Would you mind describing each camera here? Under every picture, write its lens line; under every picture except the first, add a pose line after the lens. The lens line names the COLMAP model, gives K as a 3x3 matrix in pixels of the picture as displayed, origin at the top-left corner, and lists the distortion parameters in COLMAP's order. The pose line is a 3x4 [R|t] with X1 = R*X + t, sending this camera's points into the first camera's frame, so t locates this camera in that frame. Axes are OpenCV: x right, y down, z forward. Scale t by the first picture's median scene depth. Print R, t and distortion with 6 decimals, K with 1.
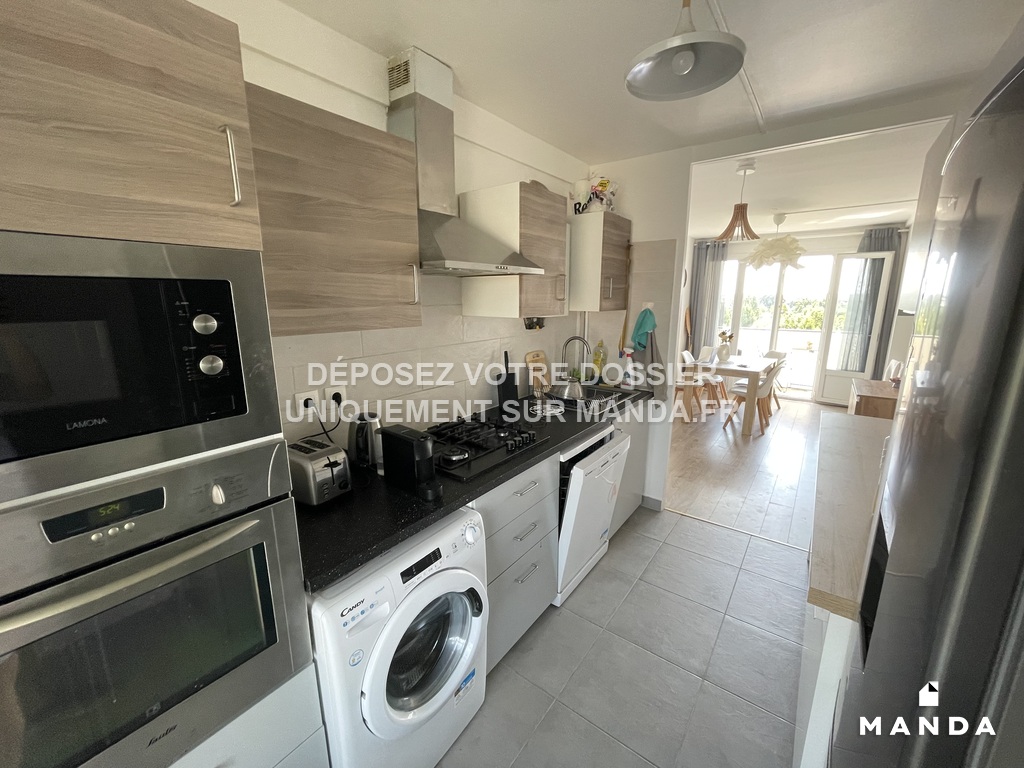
lens RADIAL K [[415.6, 0, 513.6], [0, 415.6, 381.8], [0, 0, 1]] dist [-0.003780, -0.000442]
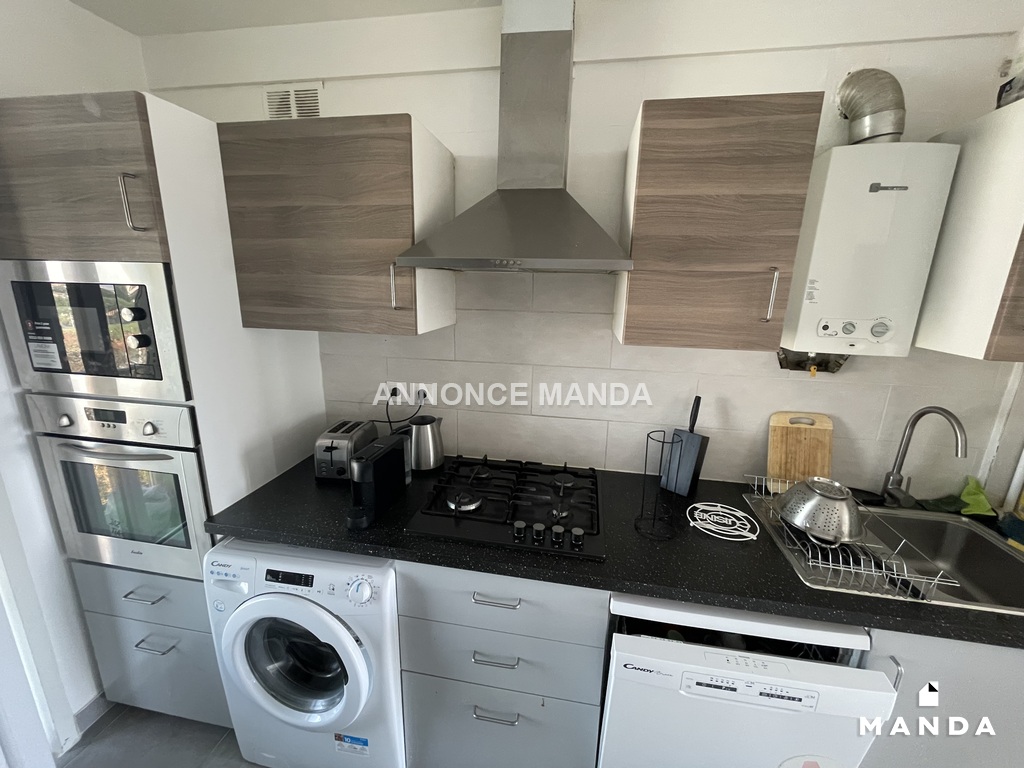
lens RADIAL K [[415.6, 0, 512.0], [0, 415.6, 382.9], [0, 0, 1]] dist [-0.003780, -0.000442]
pose [[0.444605, 0.218404, -0.868692, 0.723823], [-0.205479, 0.968824, 0.138412, -0.230931], [0.871840, 0.116959, 0.475622, 0.907220]]
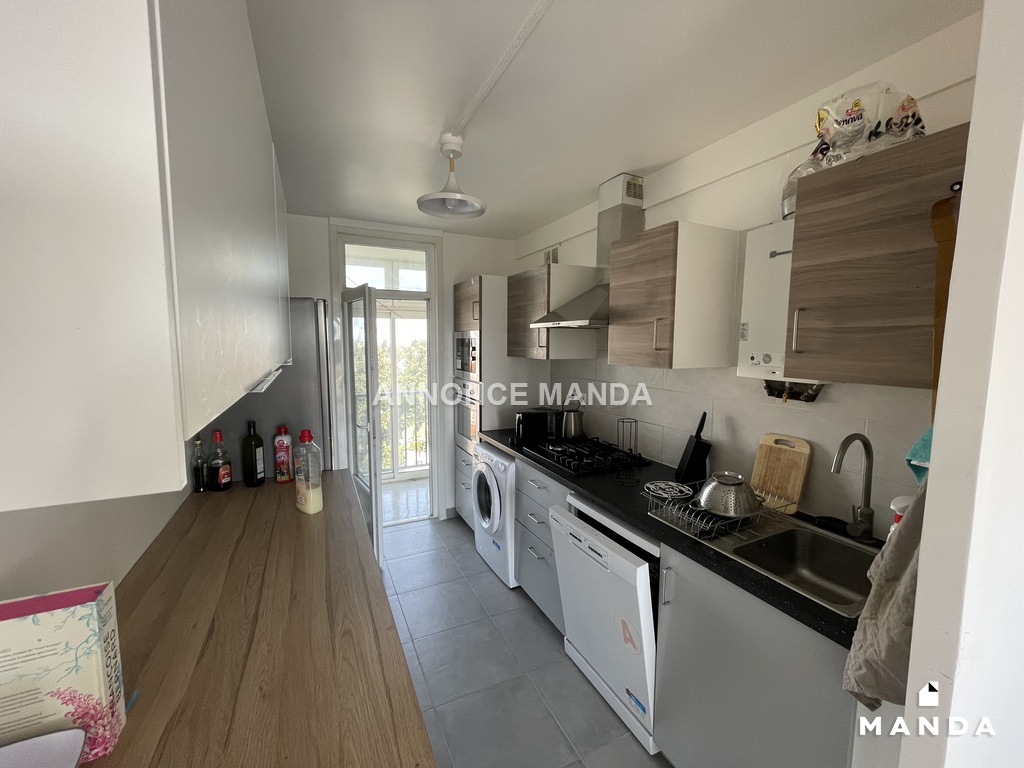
lens RADIAL K [[415.6, 0, 514.2], [0, 415.6, 380.8], [0, 0, 1]] dist [-0.003780, -0.000442]
pose [[-0.465035, 0.078689, -0.881788, 1.462027], [-0.189849, 0.964005, 0.186148, -0.370685], [0.864696, 0.253972, -0.433357, 1.730079]]
